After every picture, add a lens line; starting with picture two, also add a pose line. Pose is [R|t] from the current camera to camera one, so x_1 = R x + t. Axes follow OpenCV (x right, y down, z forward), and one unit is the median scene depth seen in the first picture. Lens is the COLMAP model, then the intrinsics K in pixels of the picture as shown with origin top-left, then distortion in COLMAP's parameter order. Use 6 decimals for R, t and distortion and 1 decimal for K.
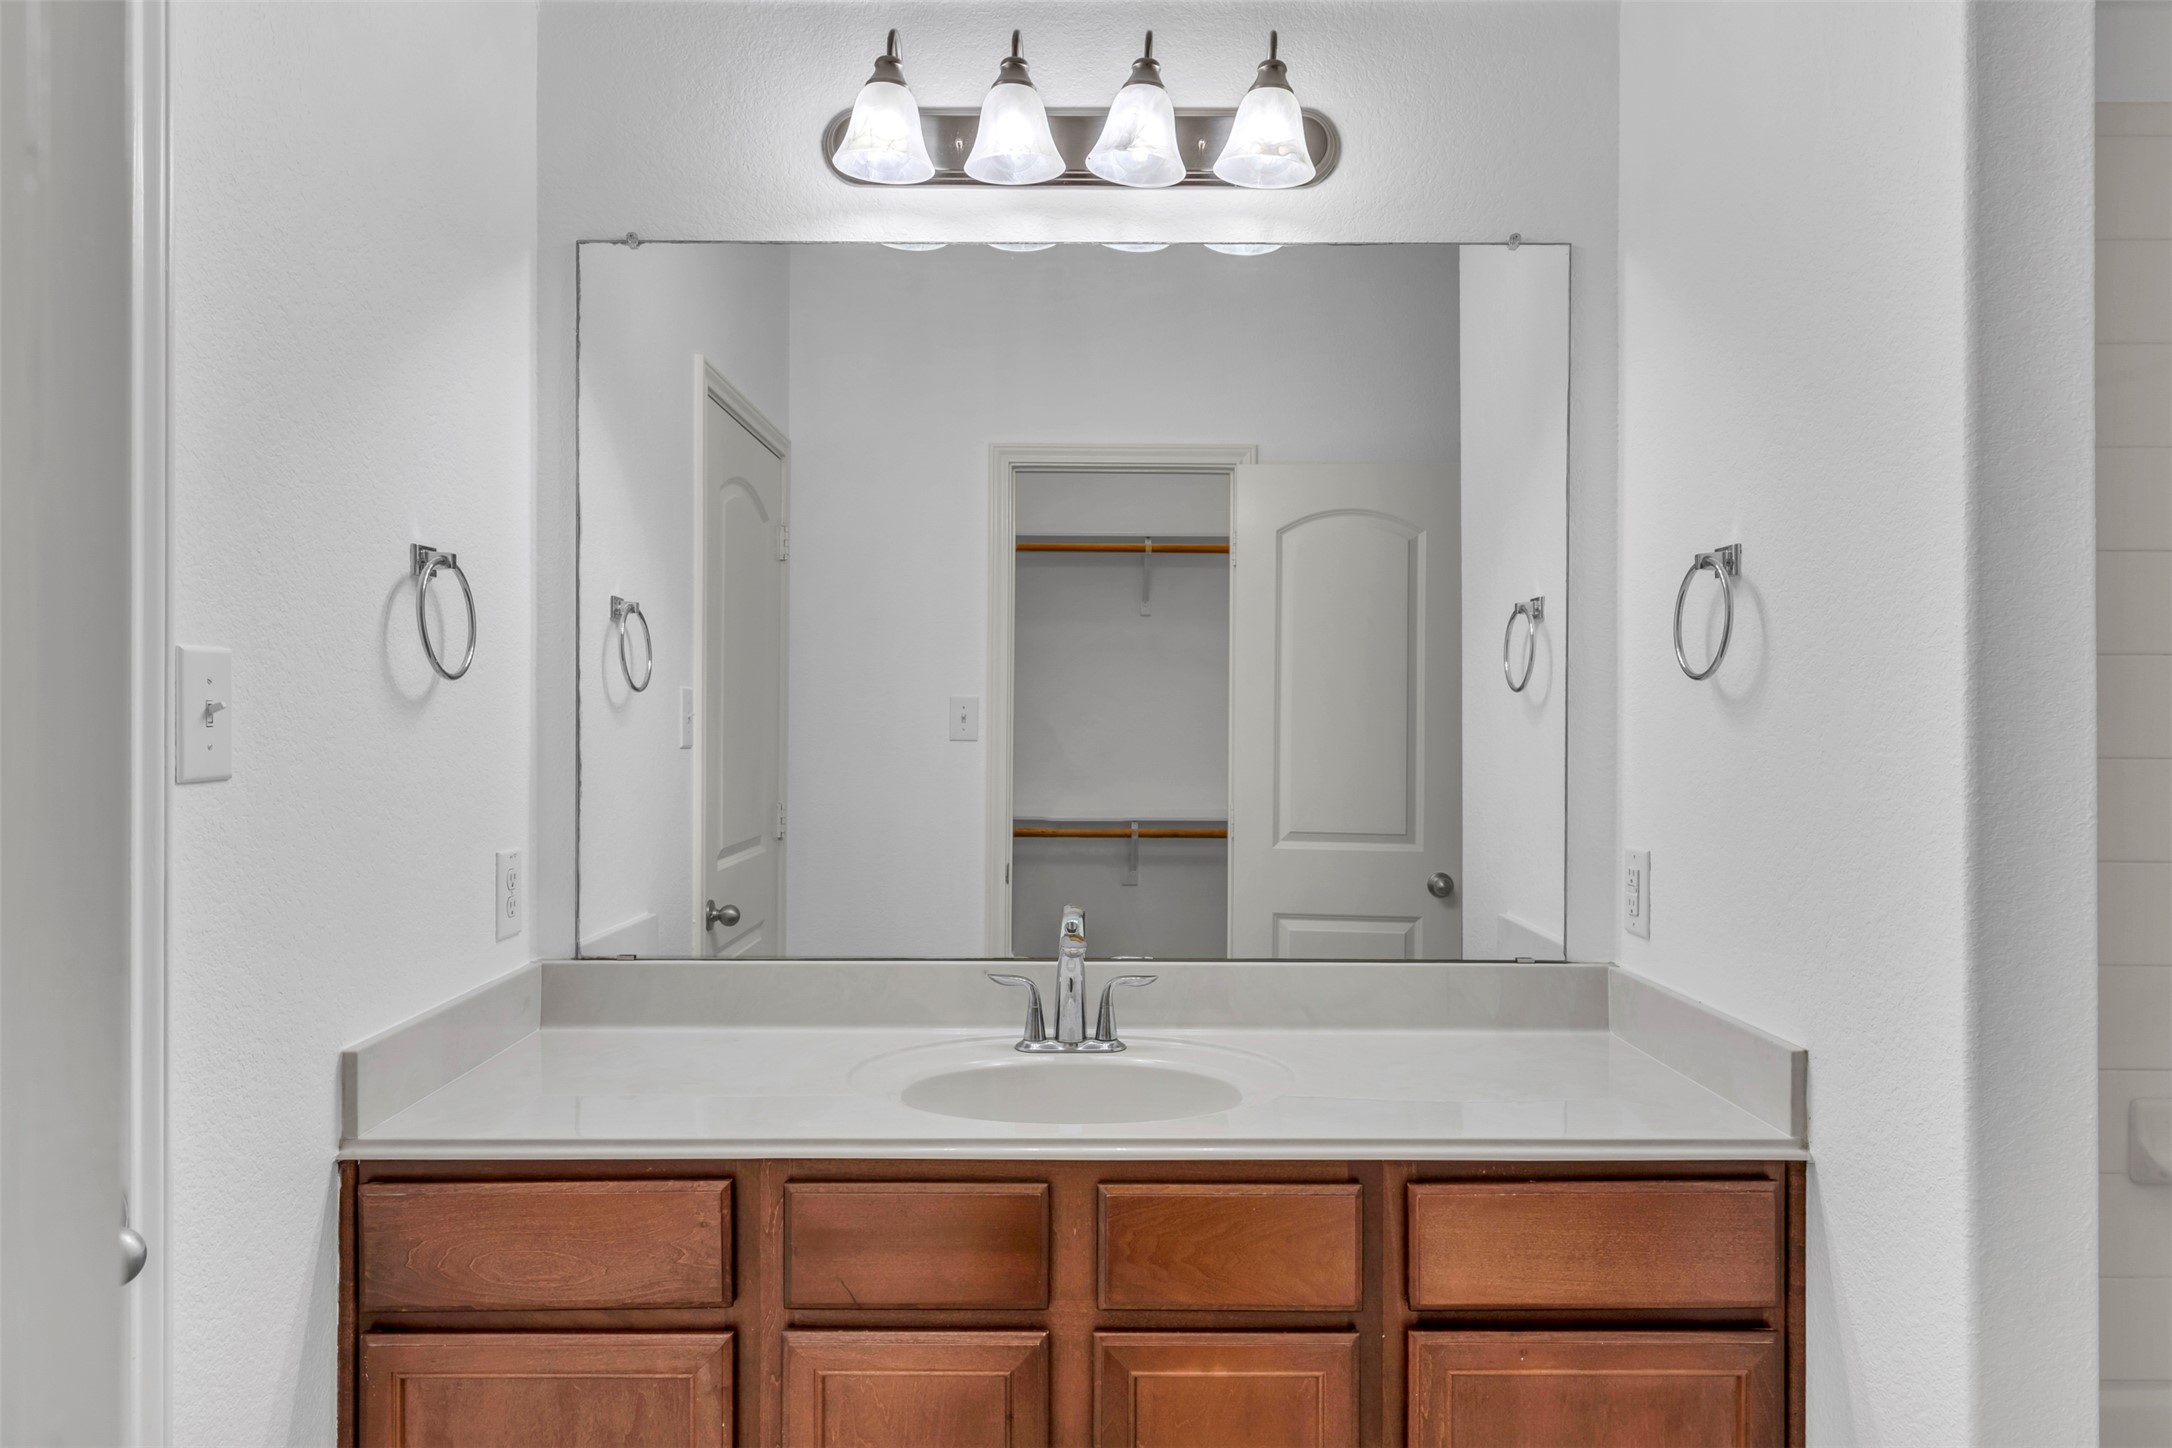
lens RADIAL K [[1385.7, 0, 1084.0], [0, 1385.7, 699.7], [0, 0, 1]] dist [-0.004652, -0.000419]
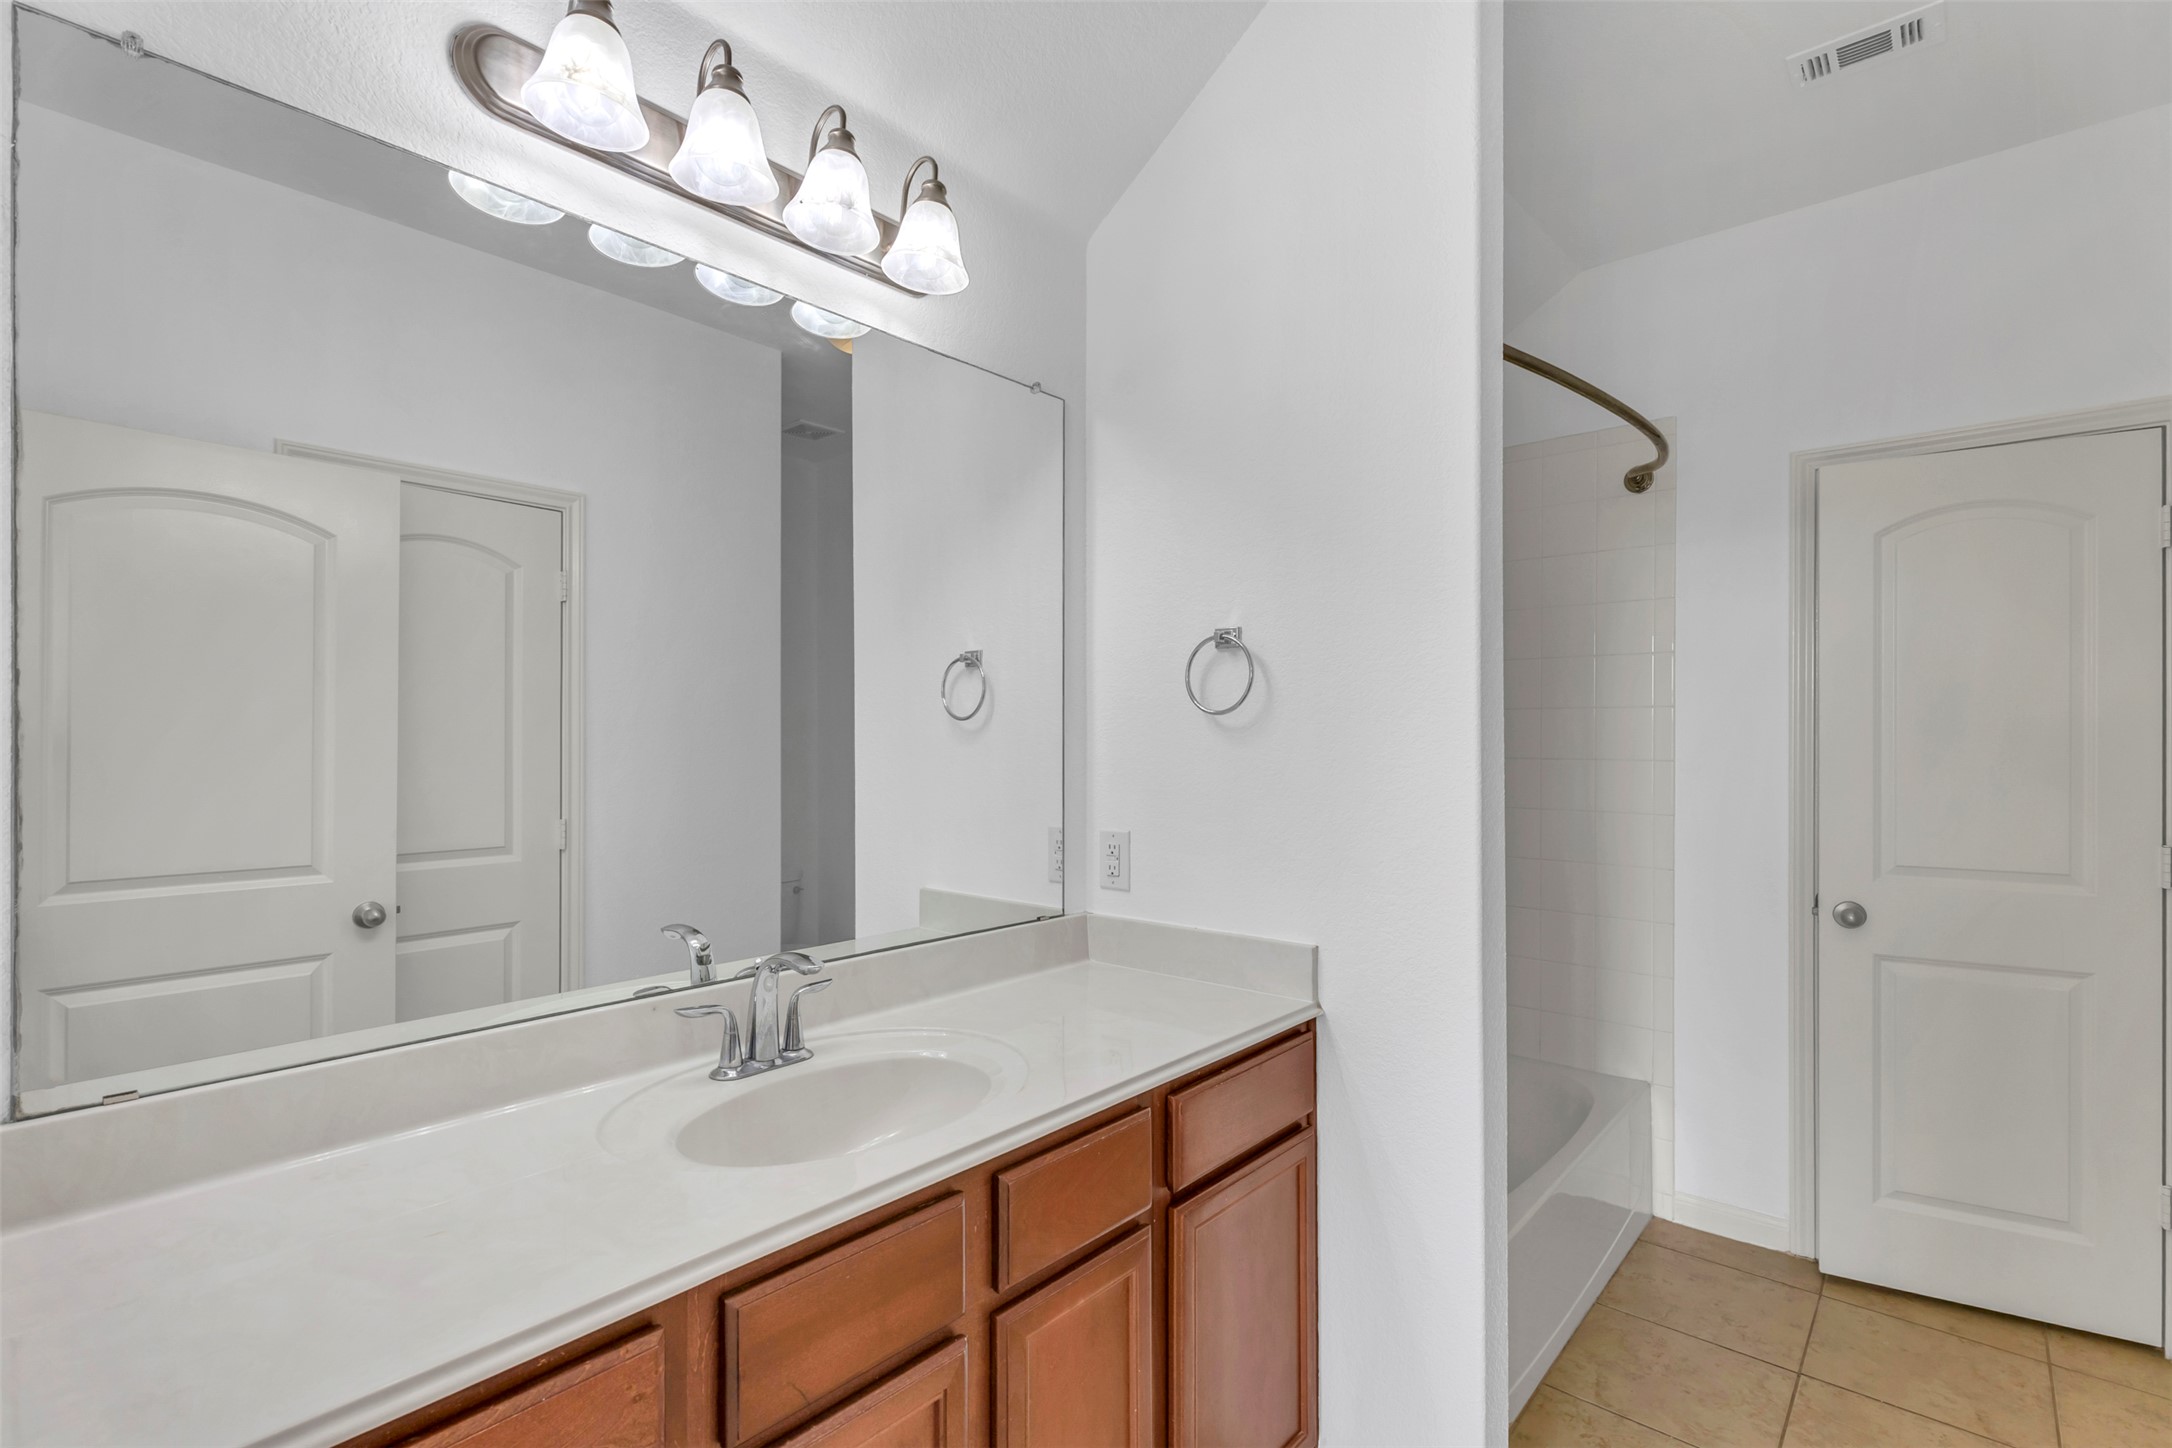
lens RADIAL K [[991.6, 0, 1086.0], [0, 991.6, 724.0], [0, 0, 1]] dist [-0.000444, -0.000185]
pose [[0.657437, 0.008850, 0.753458, -0.406115], [-0.007899, 0.999957, -0.004852, 0.002080], [-0.753468, -0.002762, 0.657478, 0.342794]]
